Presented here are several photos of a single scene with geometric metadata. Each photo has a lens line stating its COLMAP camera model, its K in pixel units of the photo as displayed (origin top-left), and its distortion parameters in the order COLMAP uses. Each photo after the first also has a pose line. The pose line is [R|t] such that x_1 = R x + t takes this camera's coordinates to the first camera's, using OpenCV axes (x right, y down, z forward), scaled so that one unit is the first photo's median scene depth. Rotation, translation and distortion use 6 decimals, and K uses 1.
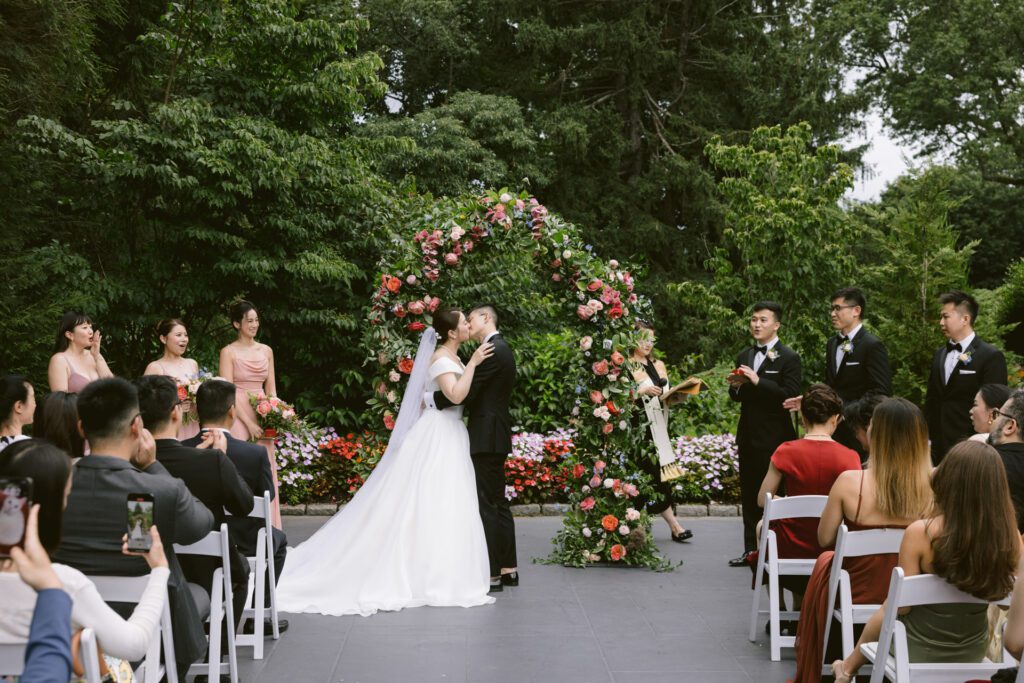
lens RADIAL K [[1229.5, 0, 505.9], [0, 1229.5, 329.7], [0, 0, 1]] dist [0.020361, -0.003354]
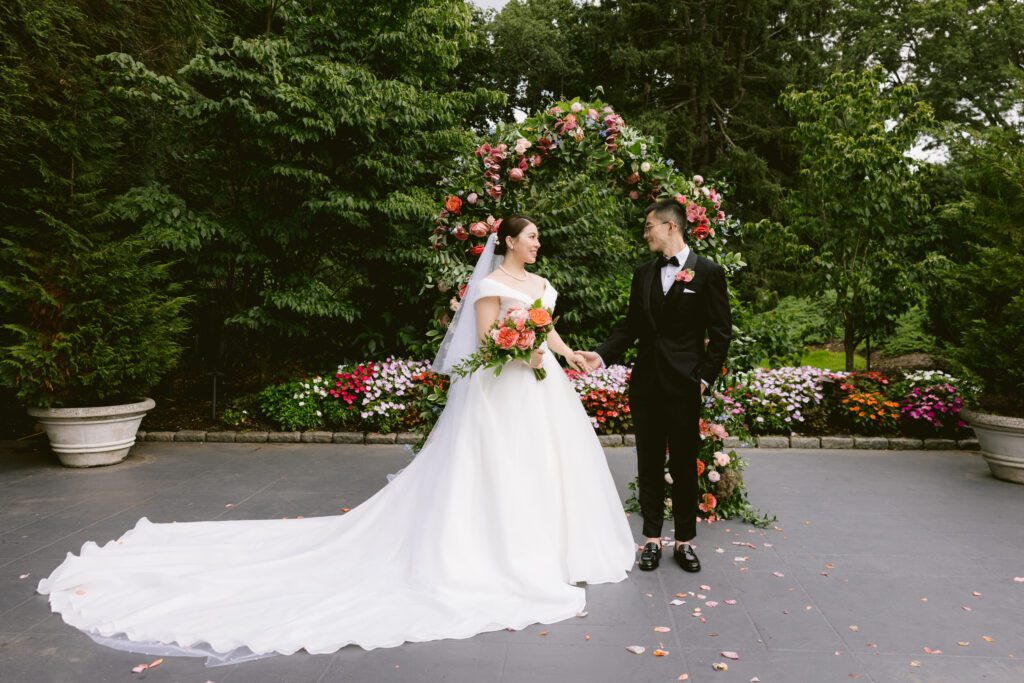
lens RADIAL K [[869.7, 0, 529.9], [0, 869.7, 319.3], [0, 0, 1]] dist [0.016048, 0.001675]
pose [[0.995947, -0.003943, -0.089852, 0.016812], [0.007109, 0.999364, 0.034942, 0.019620], [0.089657, -0.035439, 0.995342, 0.270621]]
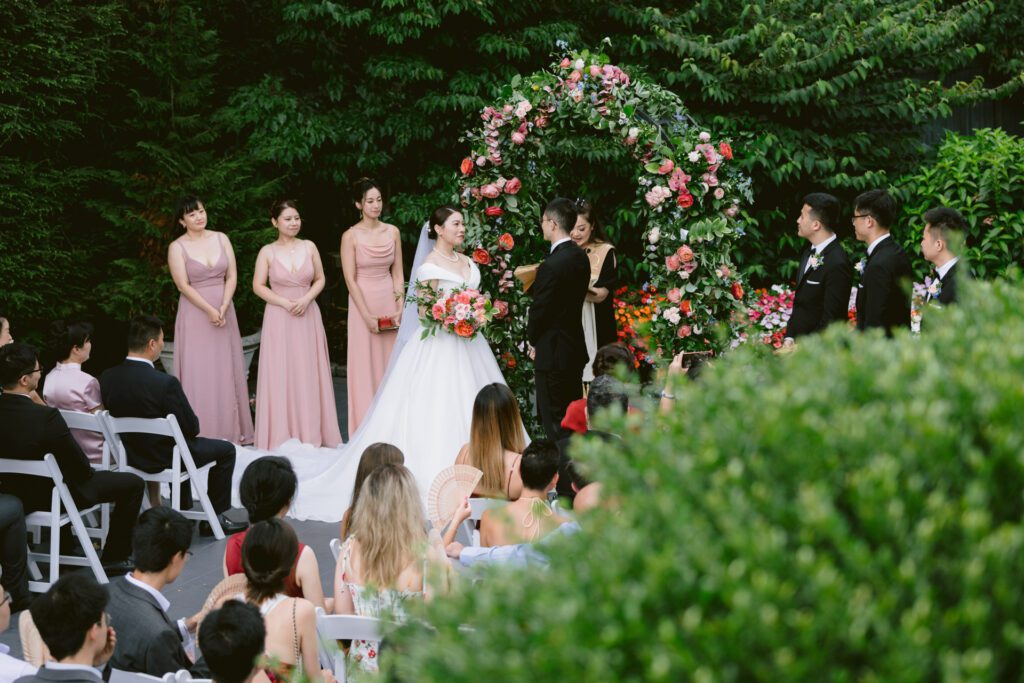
lens RADIAL K [[2223.8, 0, 512.0], [0, 2223.8, 341.5], [0, 0, 1]] dist [0.024020, 0.120686]
pose [[0.863965, 0.043176, -0.501697, 0.575466], [0.049738, 0.984128, 0.170347, -0.140409], [0.501089, -0.172128, 0.848105, -0.299980]]
